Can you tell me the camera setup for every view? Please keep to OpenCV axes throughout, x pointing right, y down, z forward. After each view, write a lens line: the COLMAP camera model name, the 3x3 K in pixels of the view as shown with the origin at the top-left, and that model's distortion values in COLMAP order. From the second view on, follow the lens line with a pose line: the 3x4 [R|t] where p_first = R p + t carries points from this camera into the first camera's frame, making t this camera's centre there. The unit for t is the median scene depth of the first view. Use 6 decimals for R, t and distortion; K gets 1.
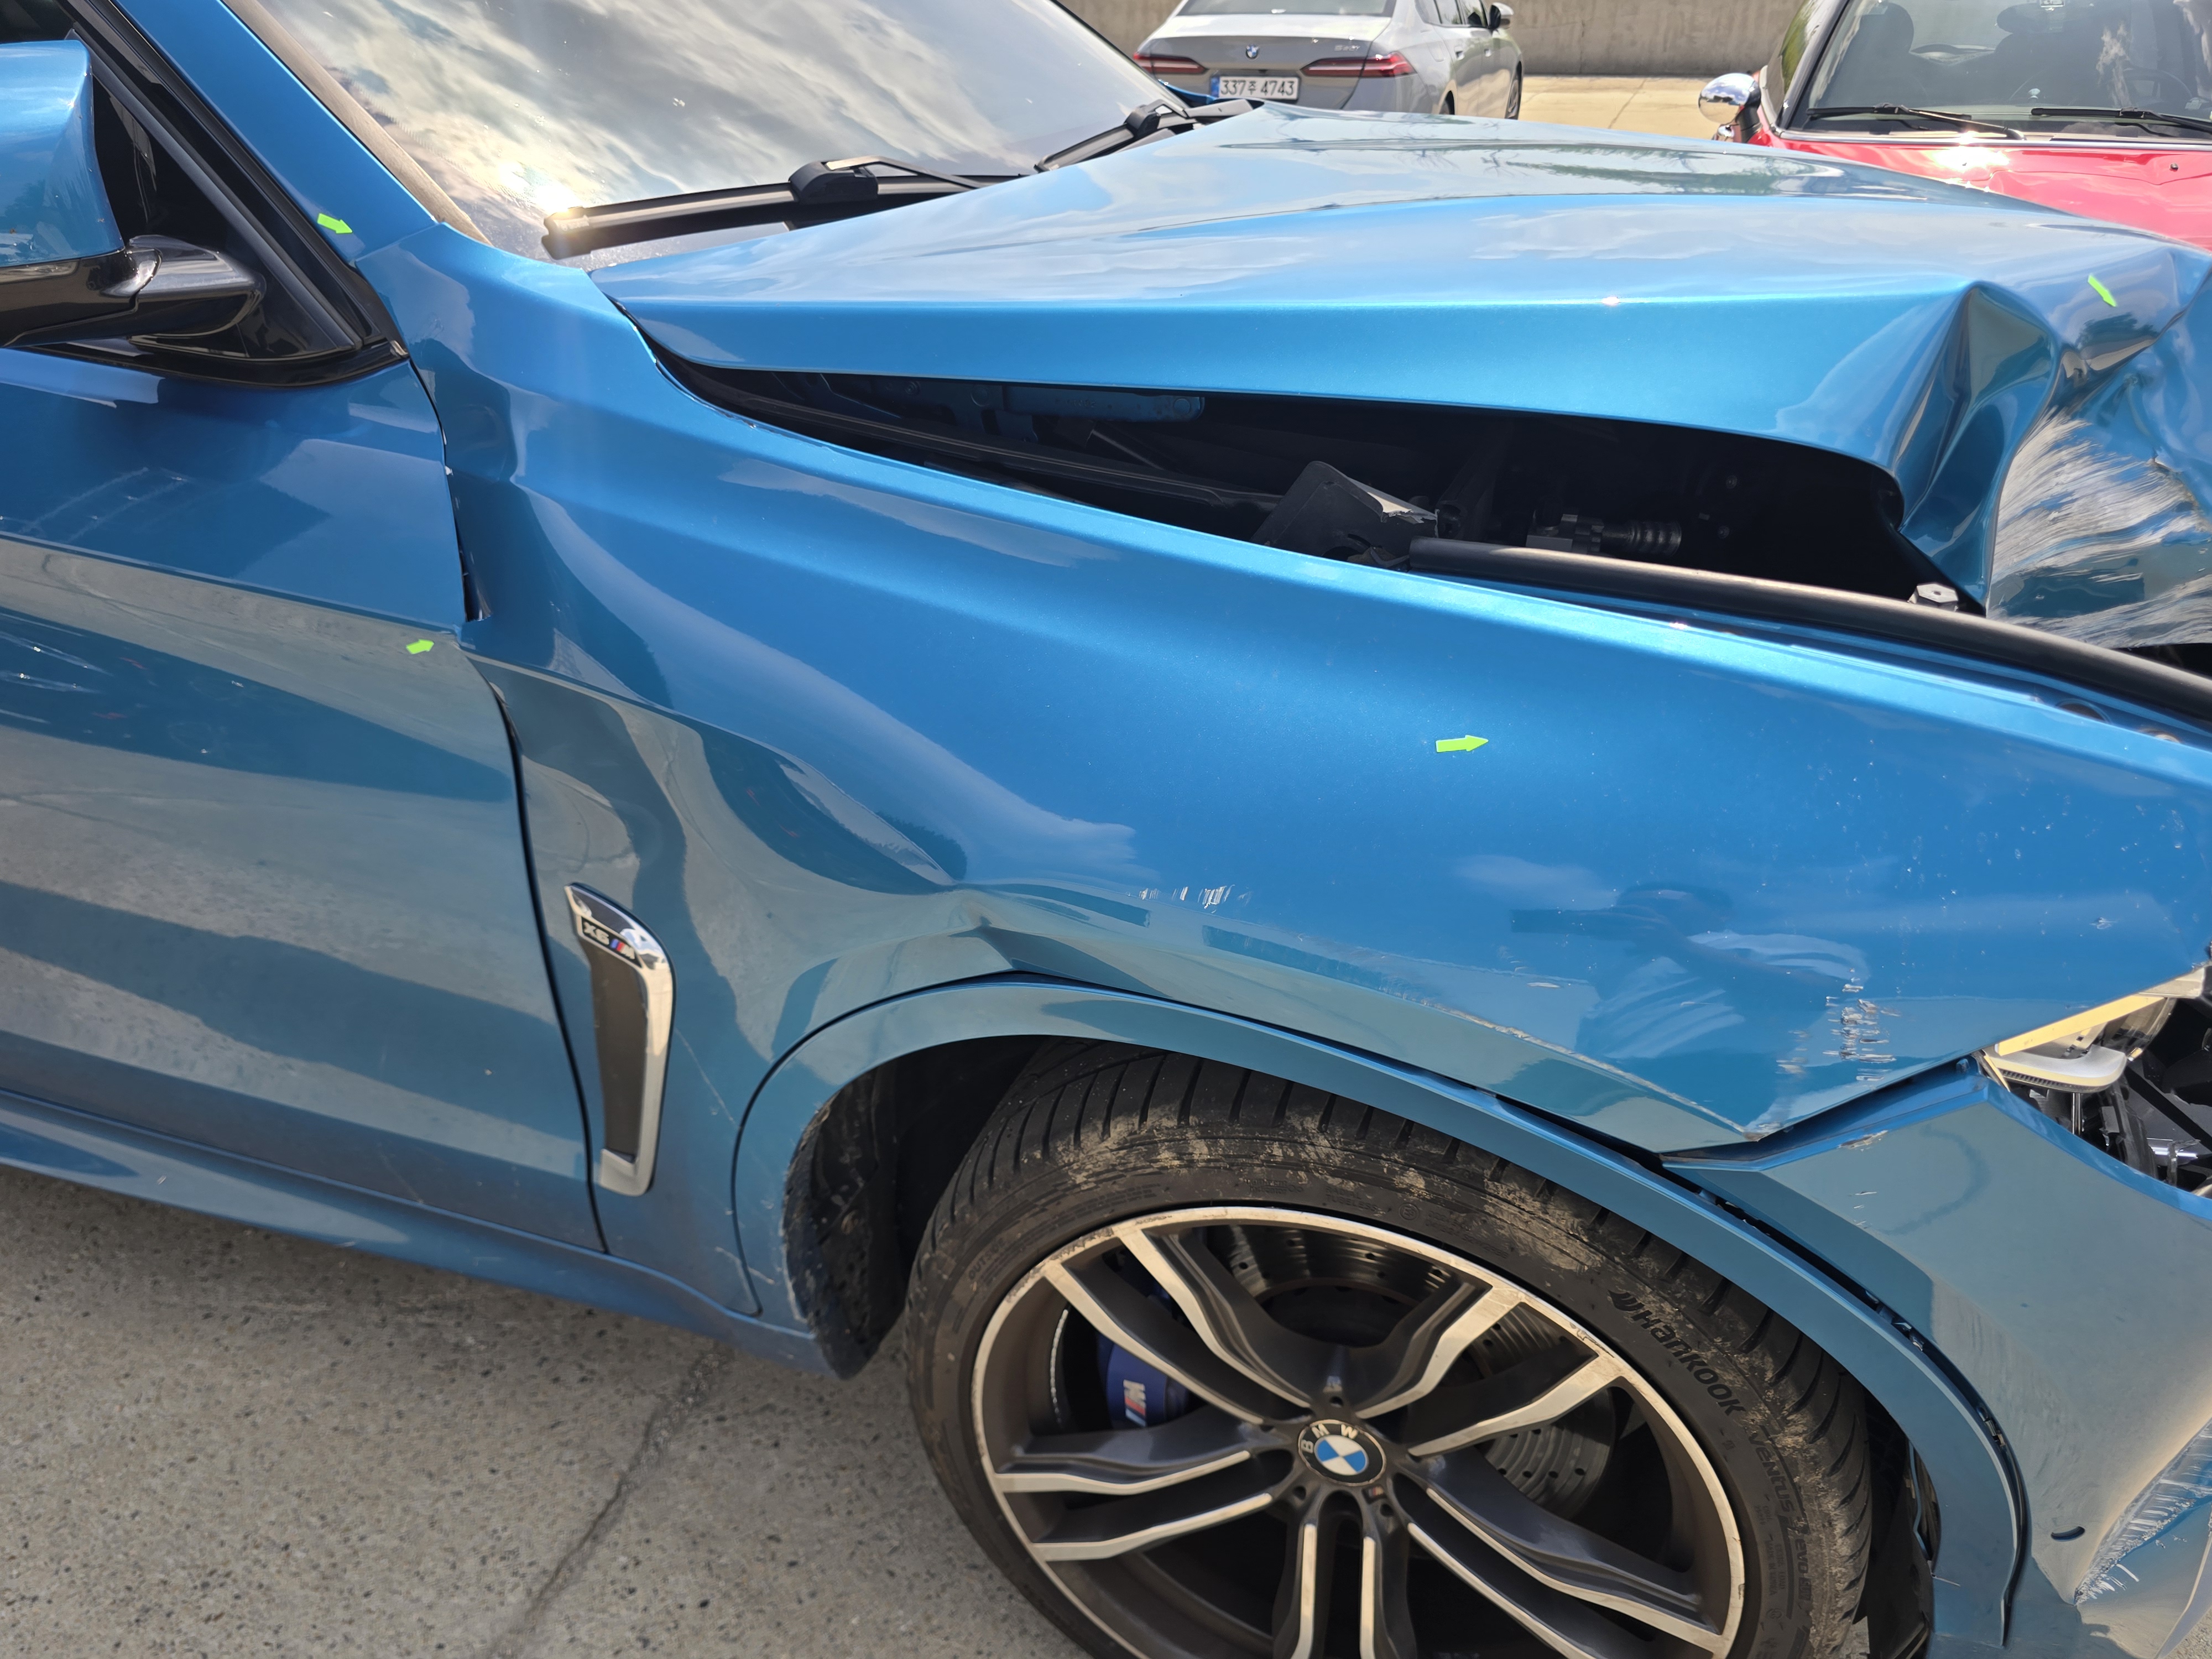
lens RADIAL K [[1515.2, 0, 1109.7], [0, 1515.2, 792.8], [0, 0, 1]] dist [0.047257, -0.025438]
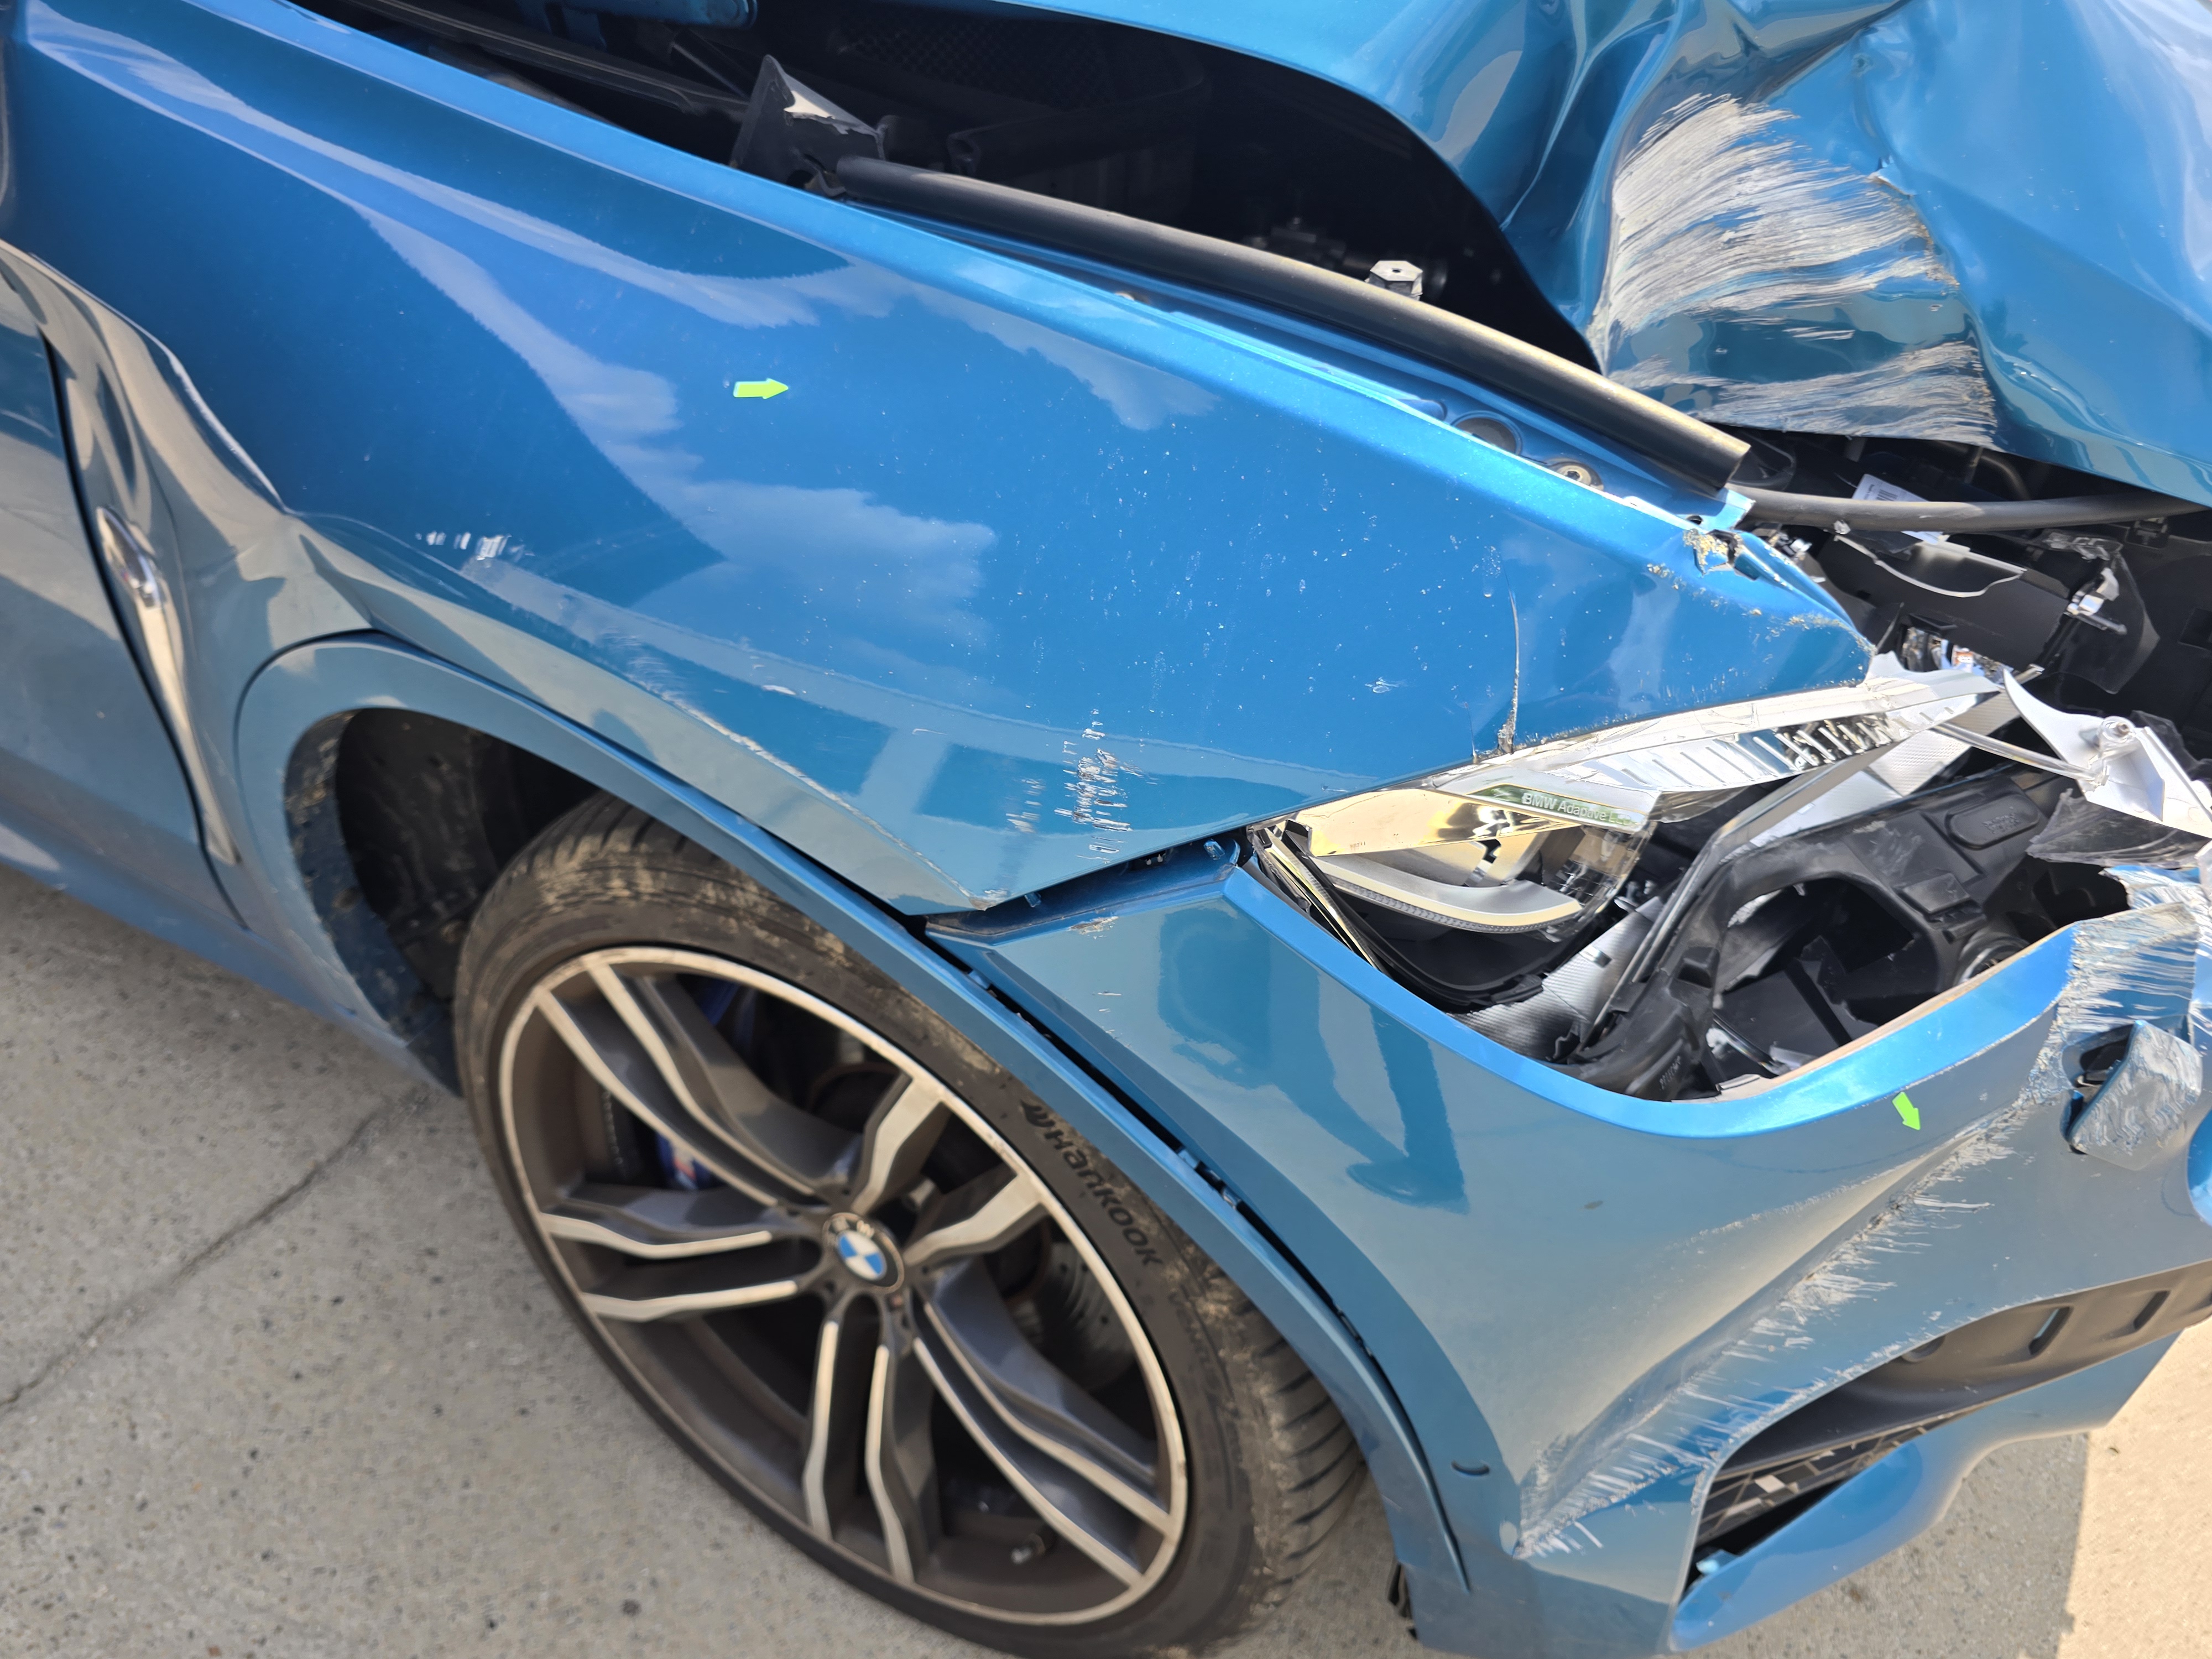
lens RADIAL K [[1545.1, 0, 1105.8], [0, 1545.1, 757.1], [0, 0, 1]] dist [0.072546, -0.061429]
pose [[0.981652, 0.143855, -0.125163, 0.432641], [-0.133229, 0.987034, 0.089523, 0.048971], [0.136418, -0.071205, 0.988089, 0.154012]]
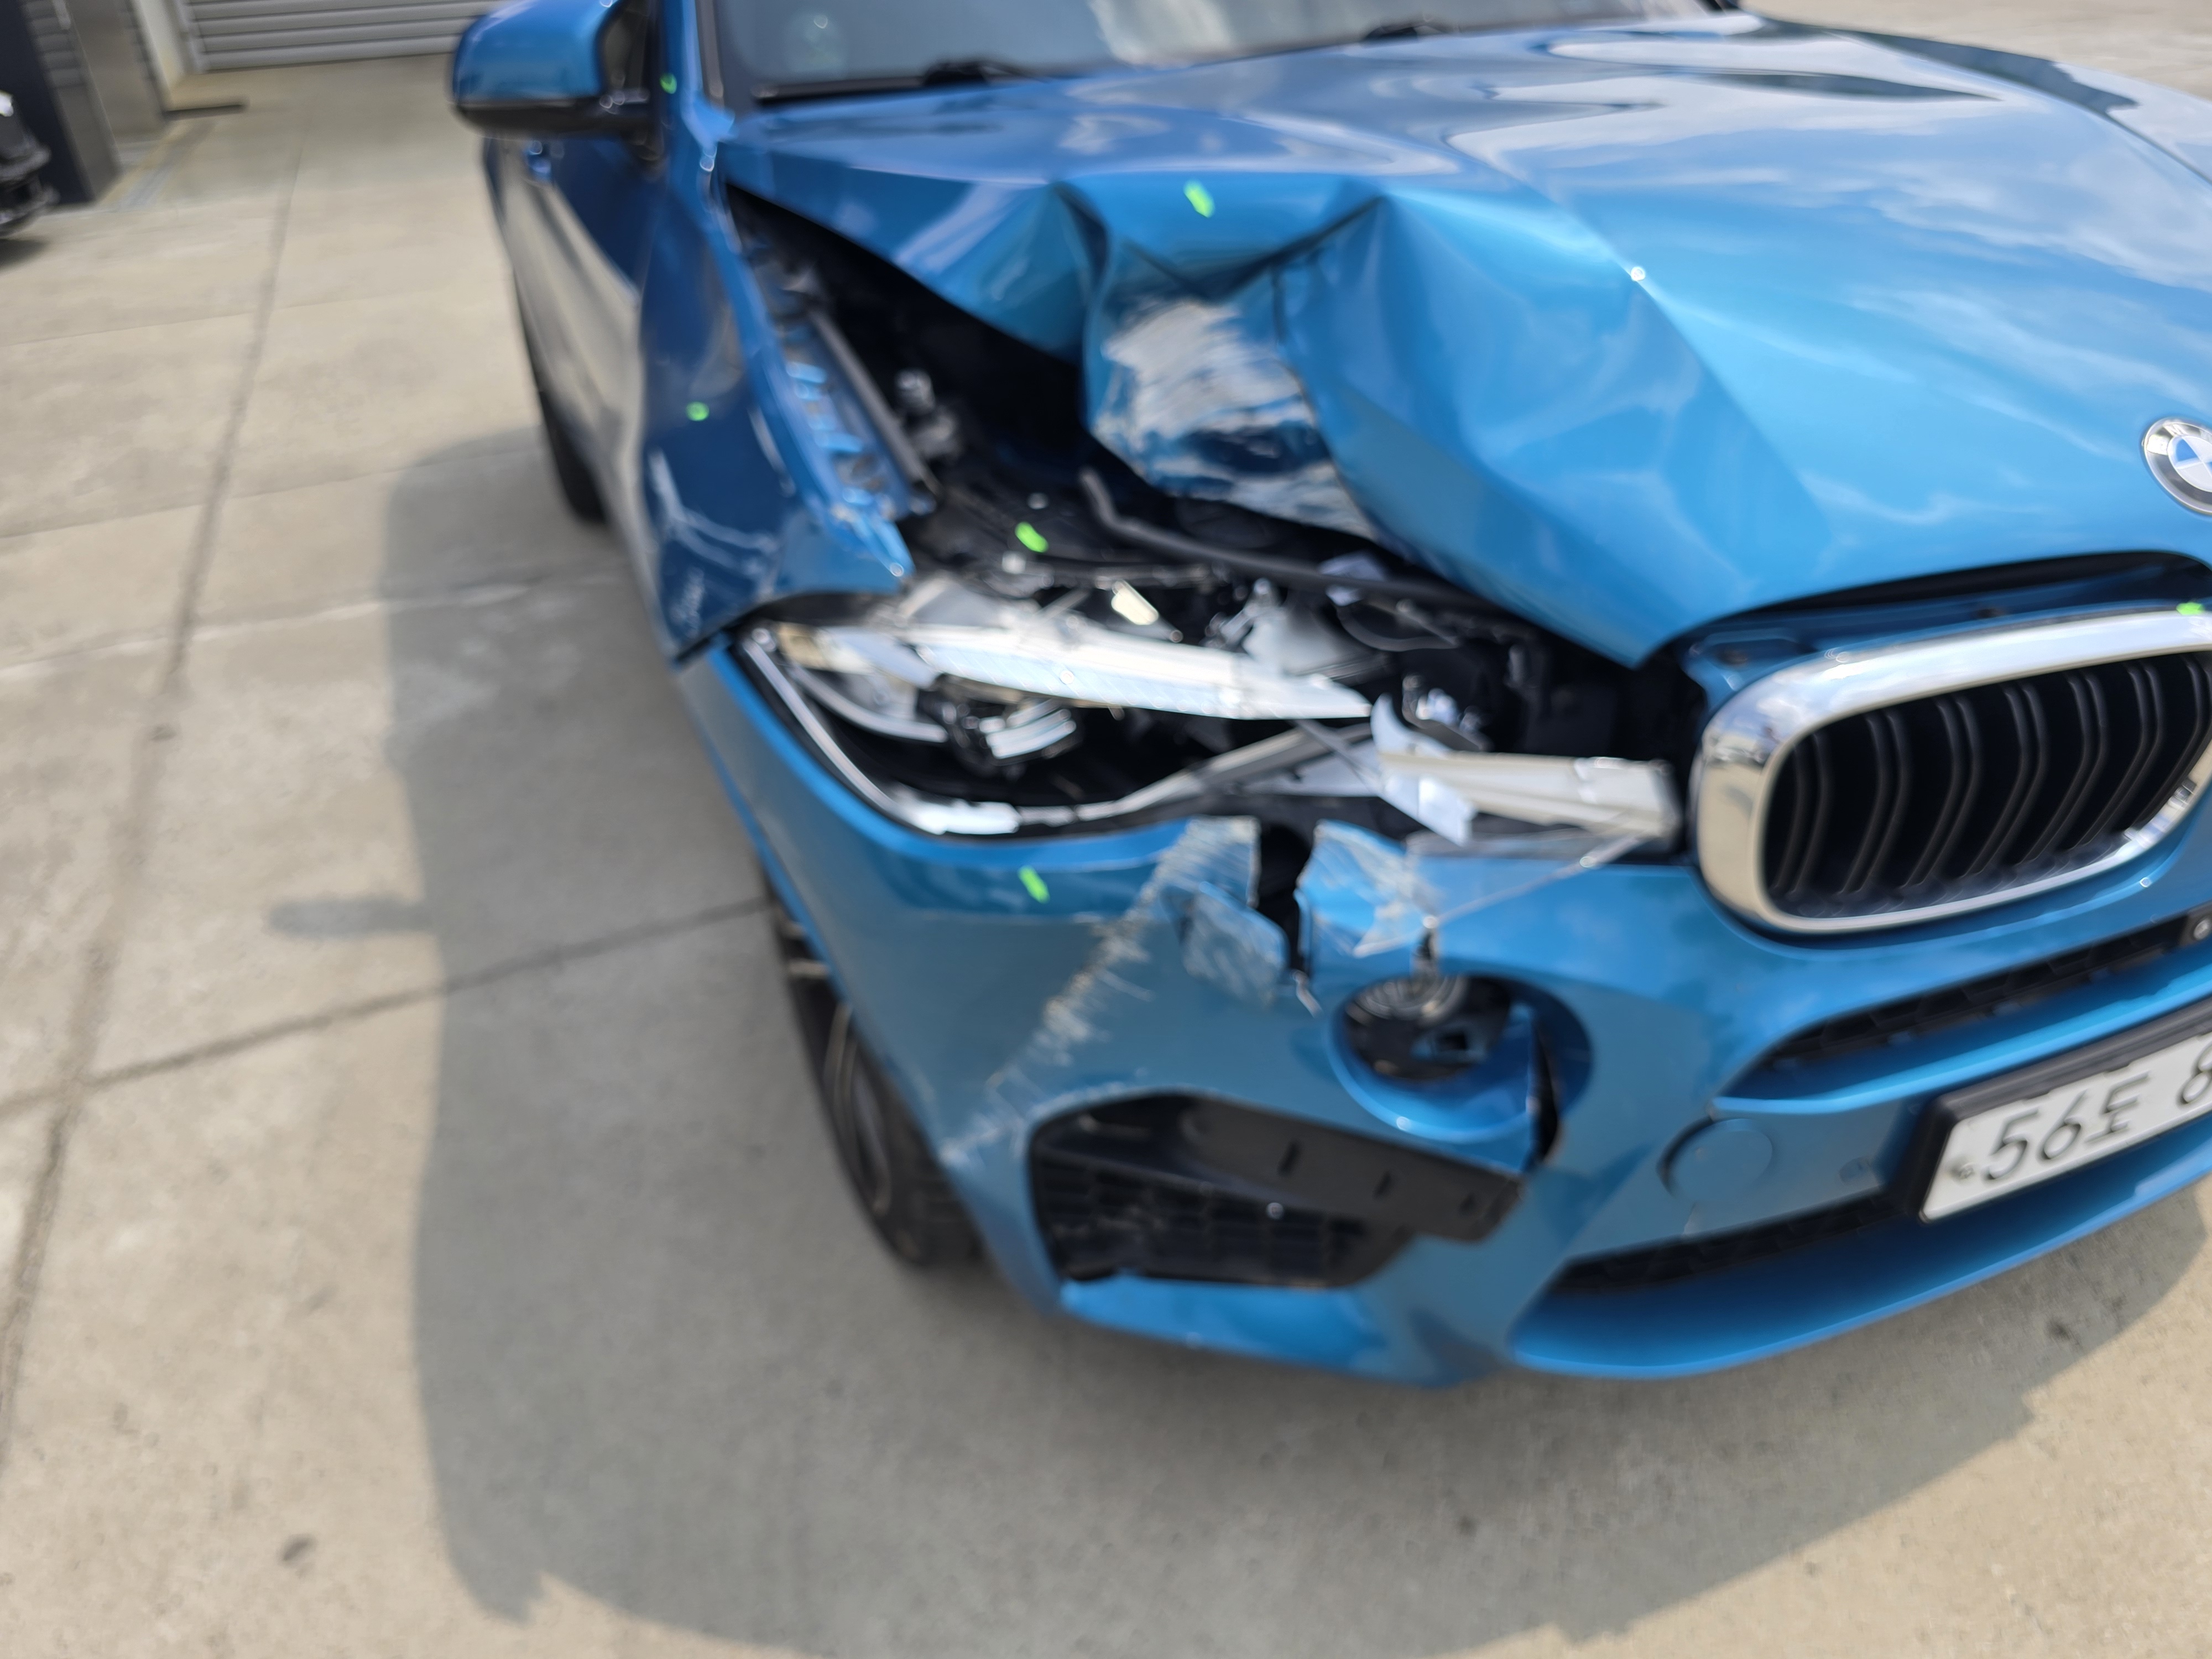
lens RADIAL K [[1545.1, 0, 1105.8], [0, 1545.1, 757.1], [0, 0, 1]] dist [0.072546, -0.061429]
pose [[0.671281, 0.334039, -0.661664, 1.467509], [-0.312255, 0.937056, 0.156276, -0.065392], [0.672219, 0.101703, 0.733333, 0.047382]]
